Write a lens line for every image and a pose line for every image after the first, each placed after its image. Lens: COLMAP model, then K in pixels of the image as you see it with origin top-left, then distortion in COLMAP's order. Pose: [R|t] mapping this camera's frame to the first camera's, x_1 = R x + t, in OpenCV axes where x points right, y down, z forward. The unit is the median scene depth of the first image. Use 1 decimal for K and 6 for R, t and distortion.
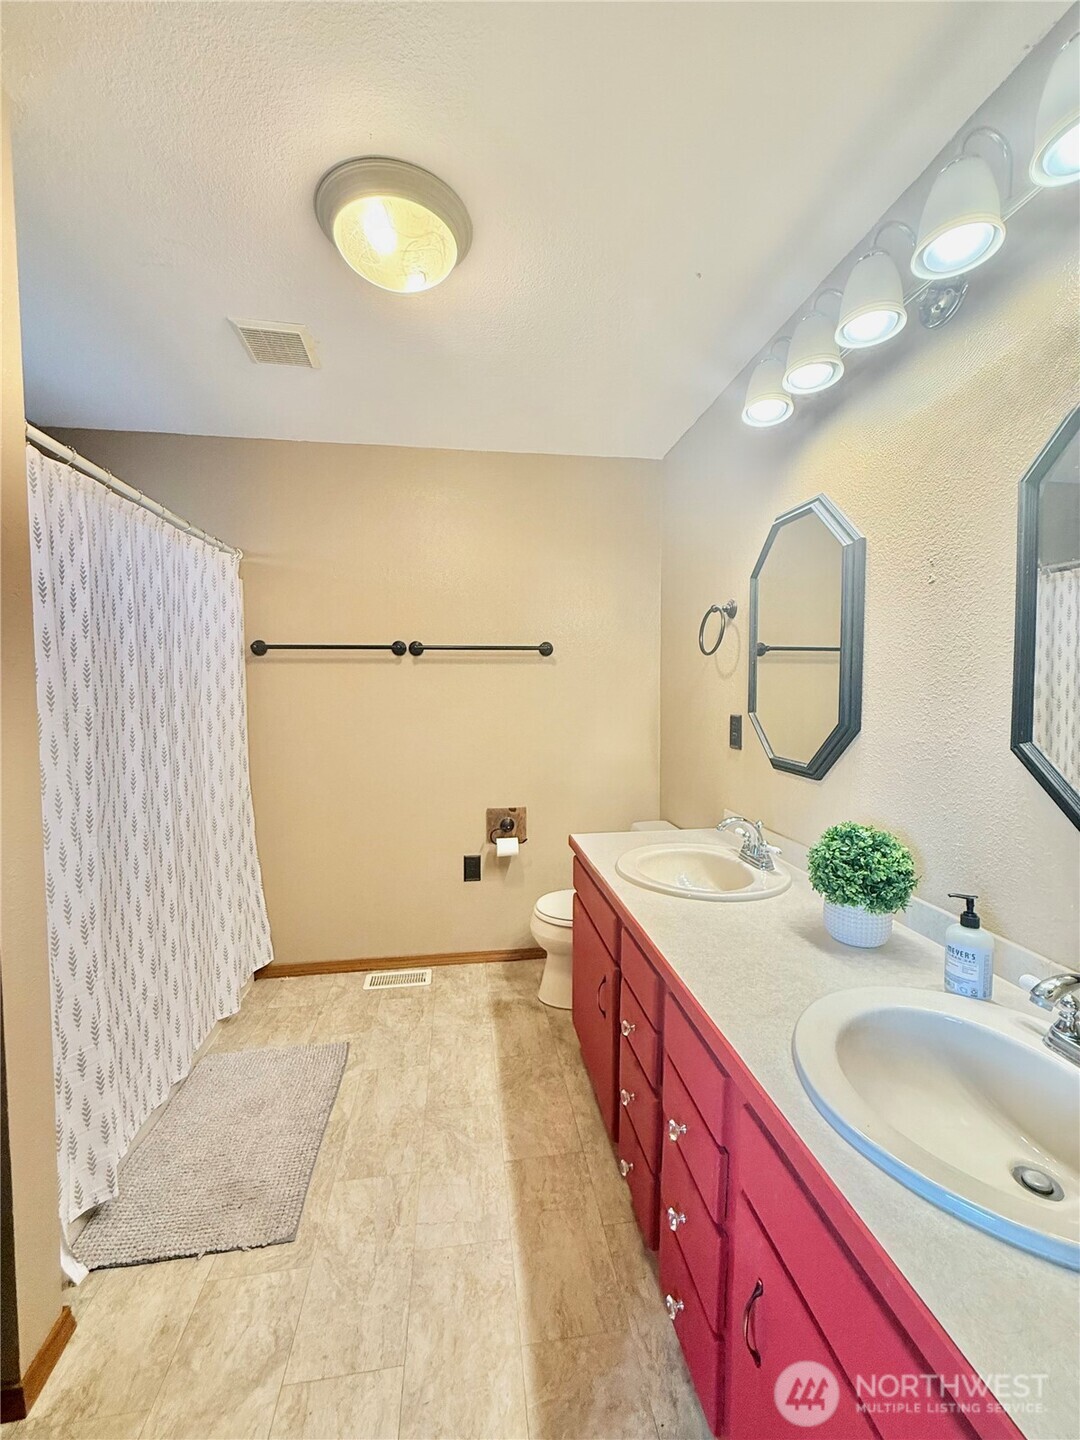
lens RADIAL K [[574.2, 0, 540.1], [0, 574.2, 717.4], [0, 0, 1]] dist [-0.000557, 0.000286]
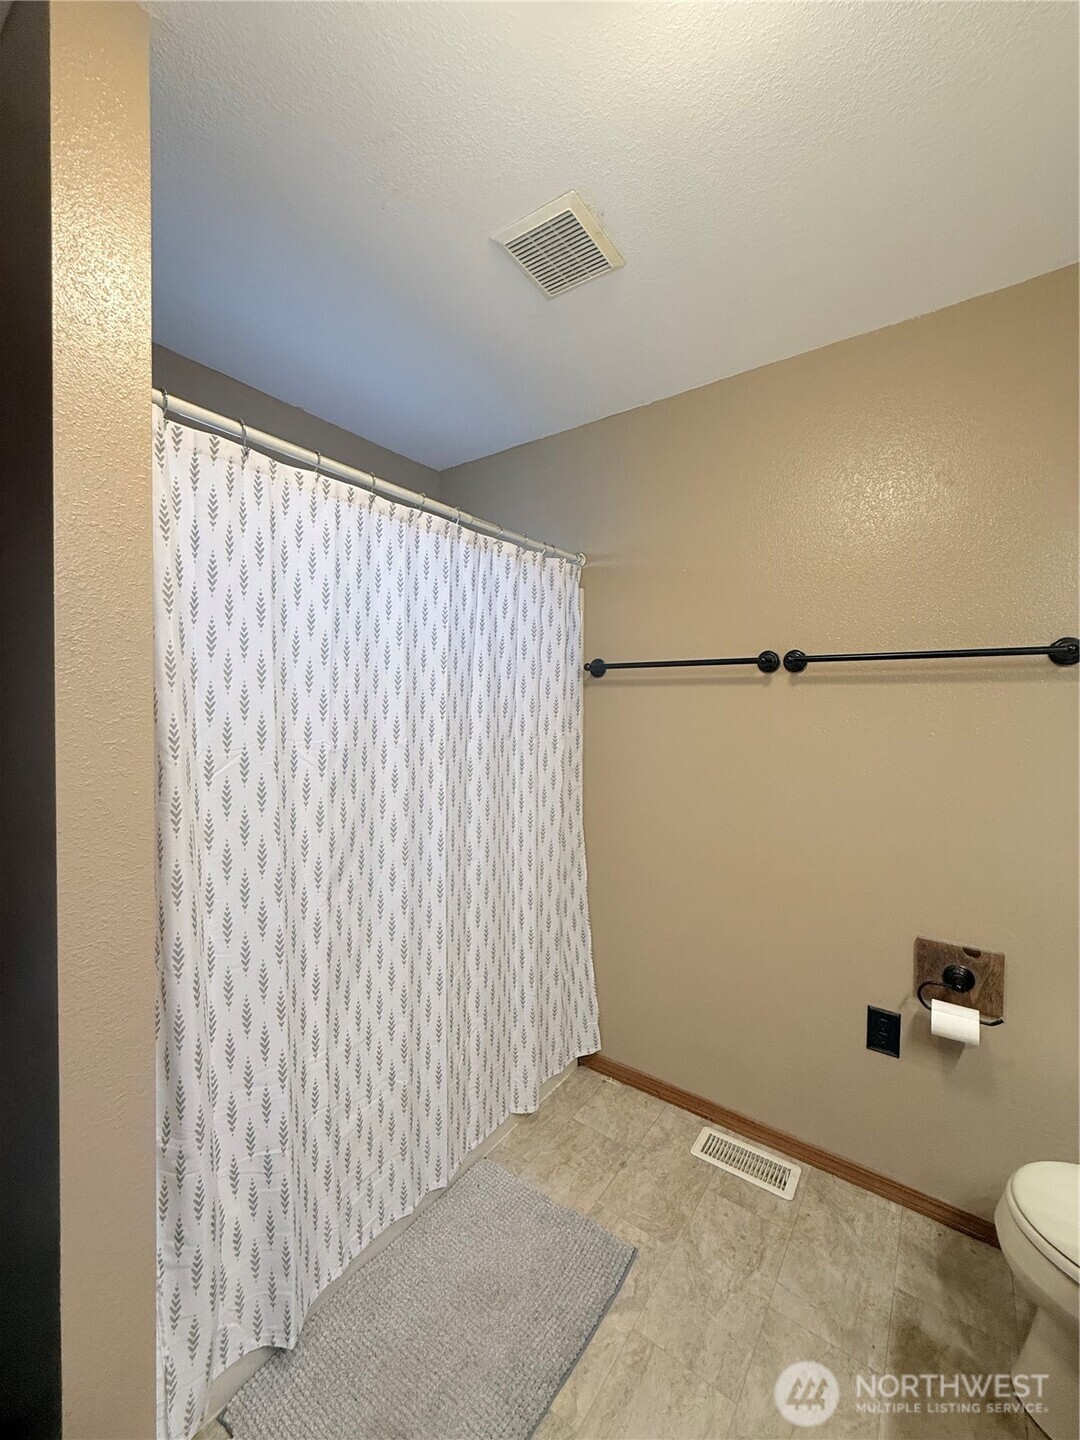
lens RADIAL K [[574.2, 0, 545.2], [0, 574.2, 716.9], [0, 0, 1]] dist [-0.000557, 0.000286]
pose [[0.718748, 0.025735, -0.694795, 0.034545], [-0.047213, 0.998815, -0.011845, -0.036821], [0.693666, 0.041317, 0.719111, 0.349190]]
